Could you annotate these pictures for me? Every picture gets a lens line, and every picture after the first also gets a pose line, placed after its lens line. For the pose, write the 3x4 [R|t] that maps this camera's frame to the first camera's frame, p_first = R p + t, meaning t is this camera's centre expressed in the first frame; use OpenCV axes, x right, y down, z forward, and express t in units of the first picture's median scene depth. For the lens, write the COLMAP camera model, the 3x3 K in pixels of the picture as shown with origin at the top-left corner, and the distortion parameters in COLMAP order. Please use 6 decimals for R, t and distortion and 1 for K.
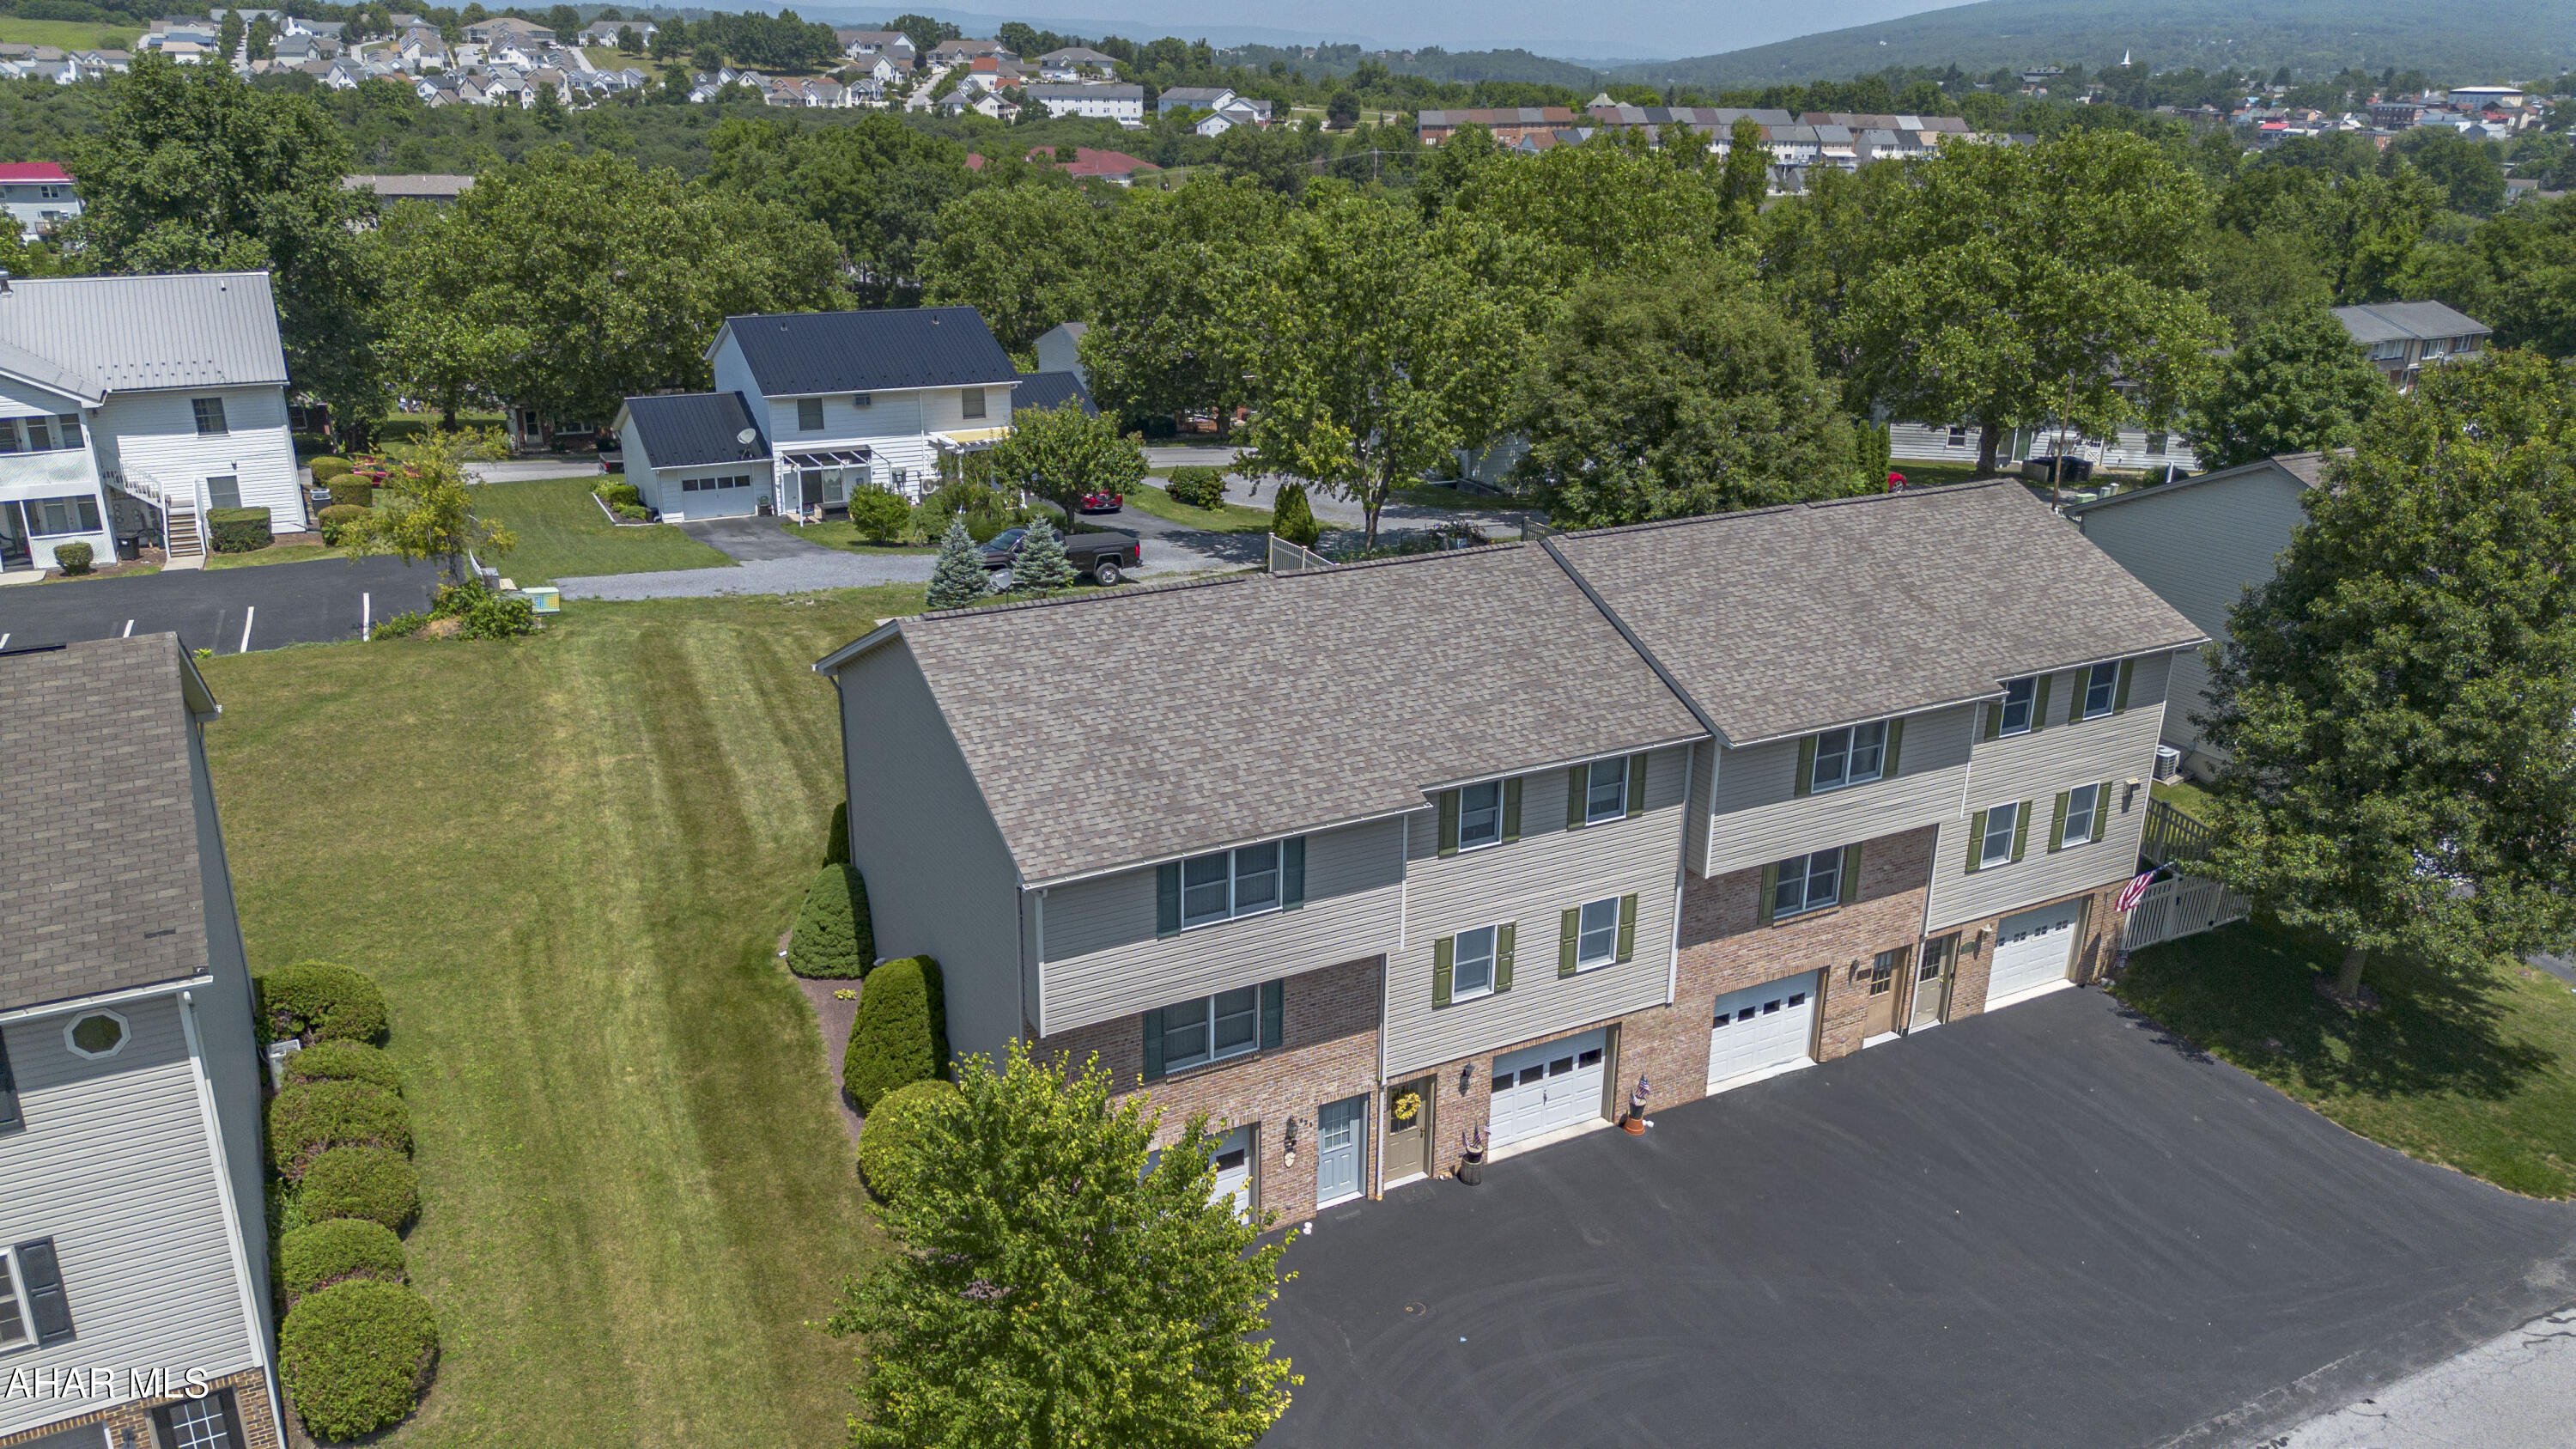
lens RADIAL K [[1788.7, 0, 1288.0], [0, 1788.7, 724.5], [0, 0, 1]] dist [0.054562, -0.071841]
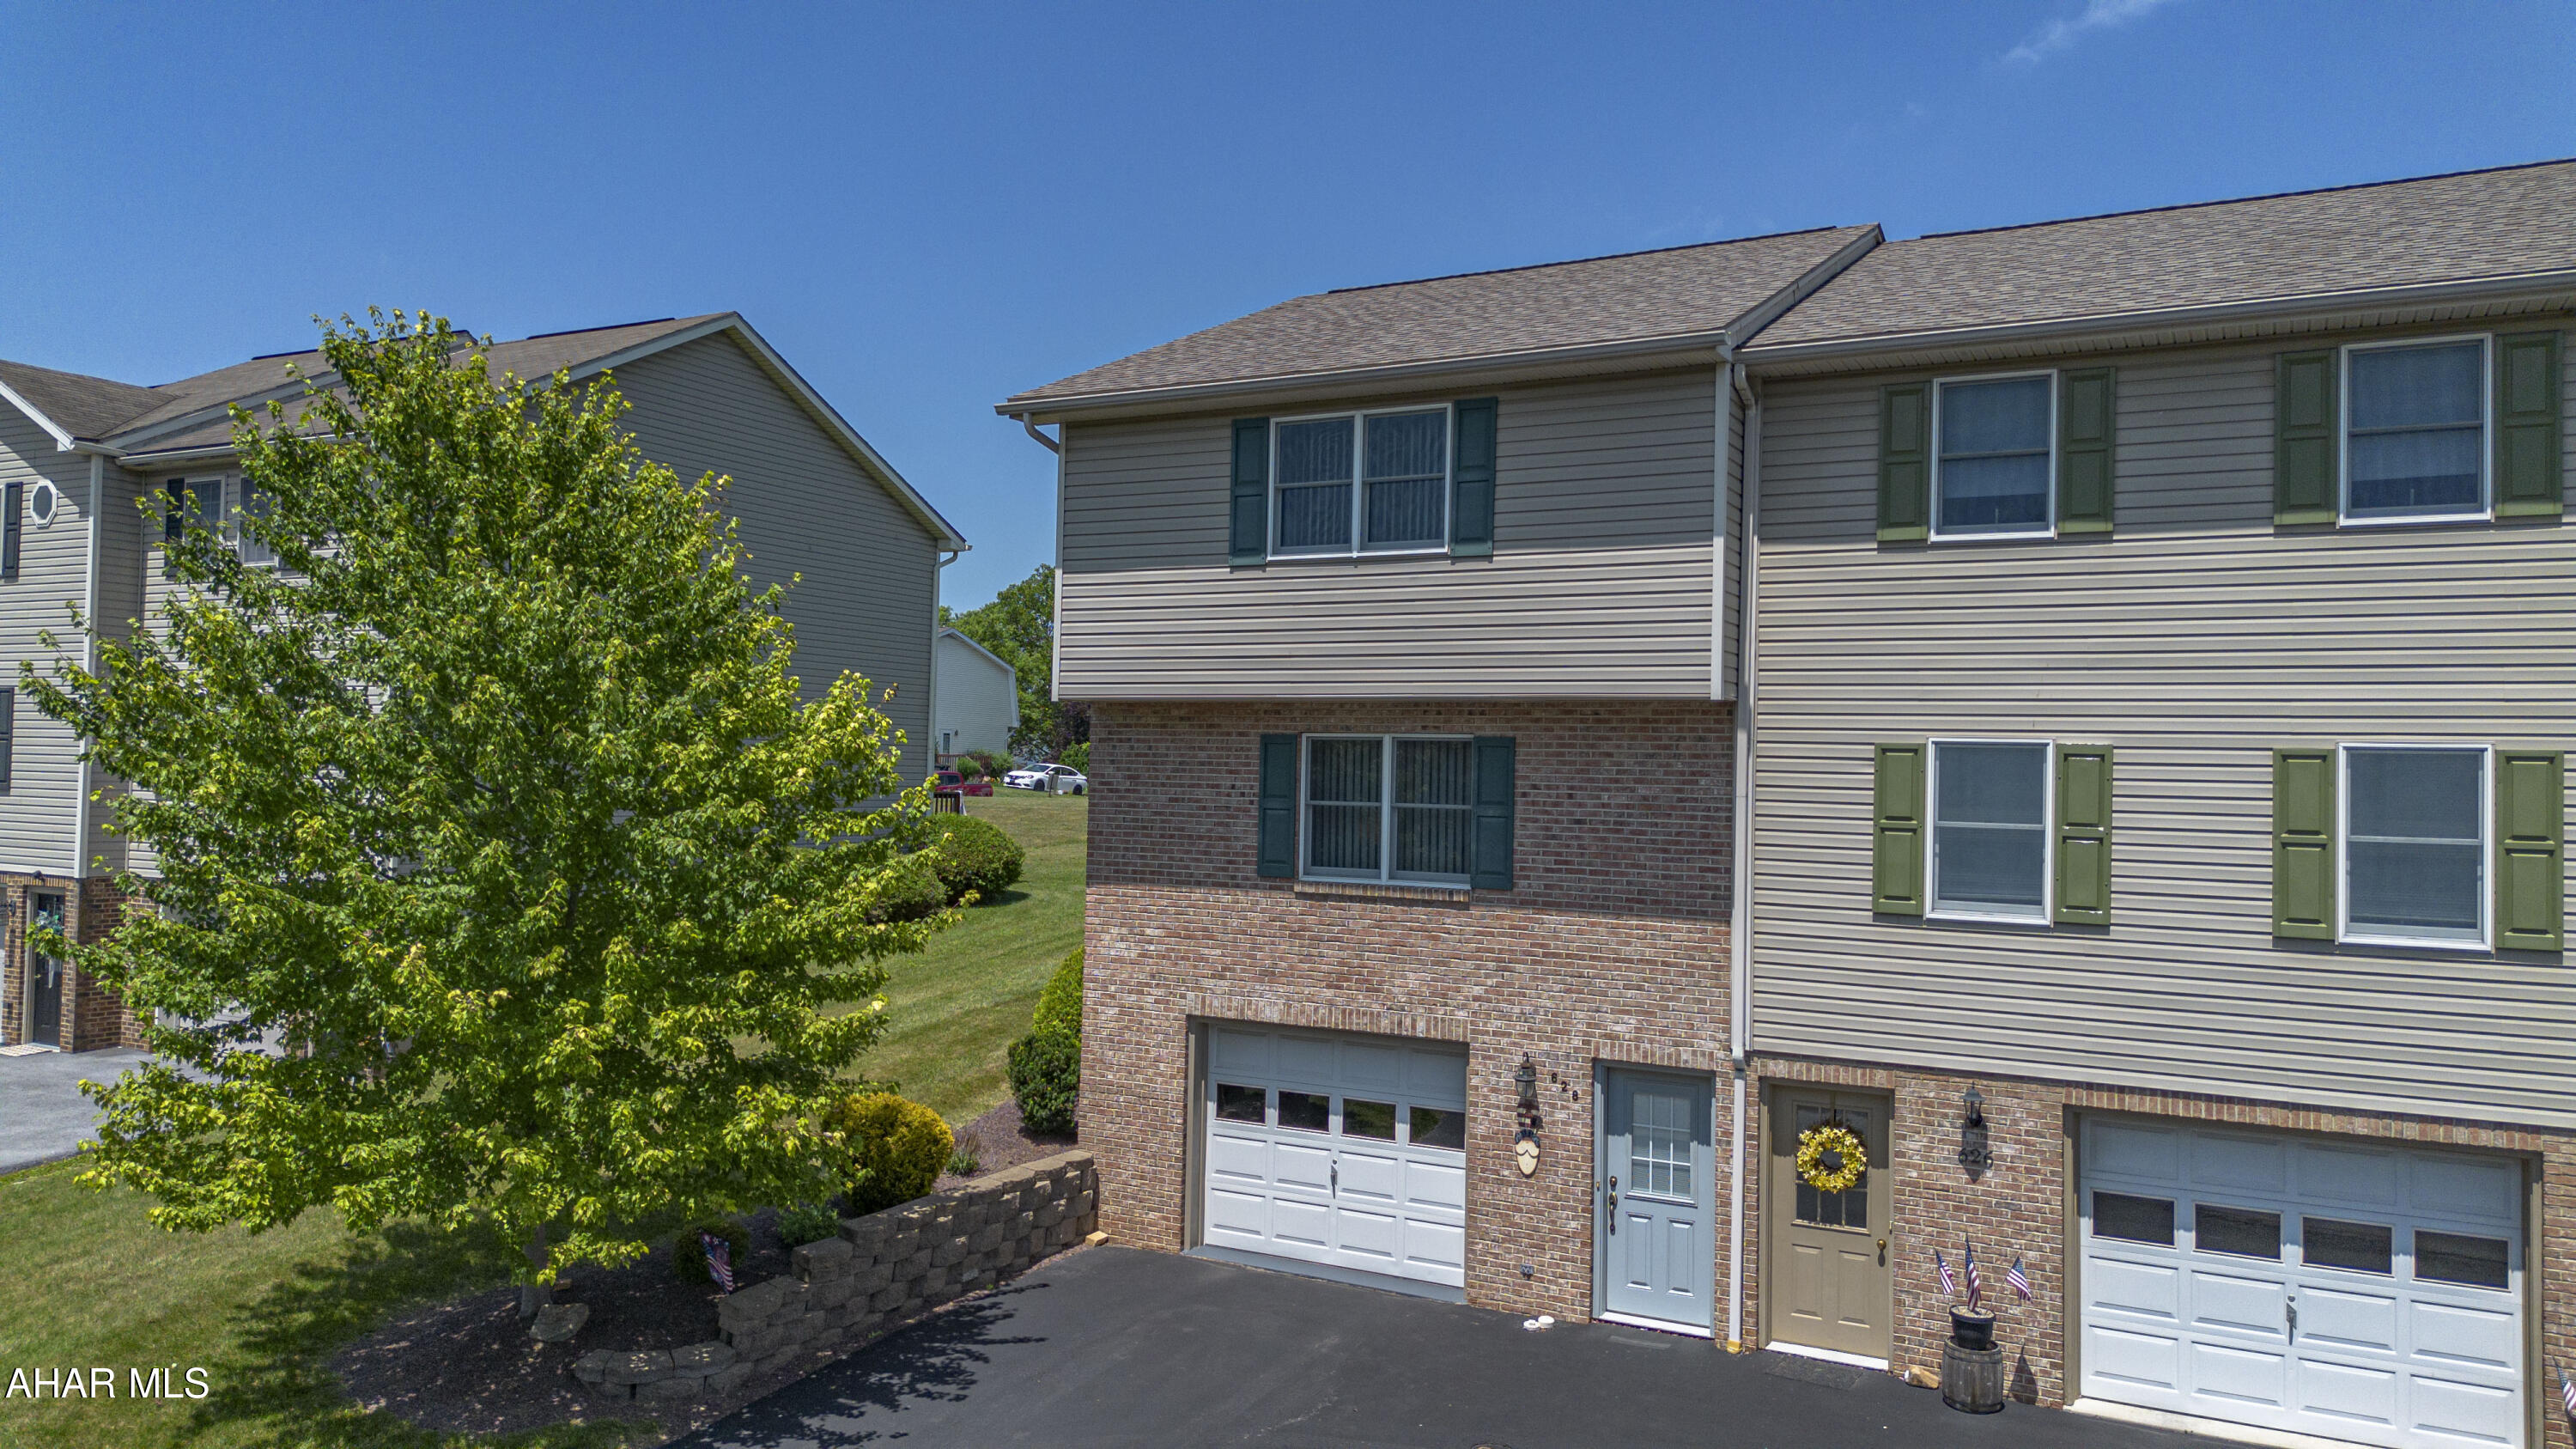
lens RADIAL K [[1788.7, 0, 1288.0], [0, 1788.7, 724.5], [0, 0, 1]] dist [0.054562, -0.071841]
pose [[0.545081, -0.020124, -0.838142, 0.374794], [-0.292565, 0.932300, -0.212654, 0.251167], [0.785679, 0.361125, 0.502292, 0.645790]]
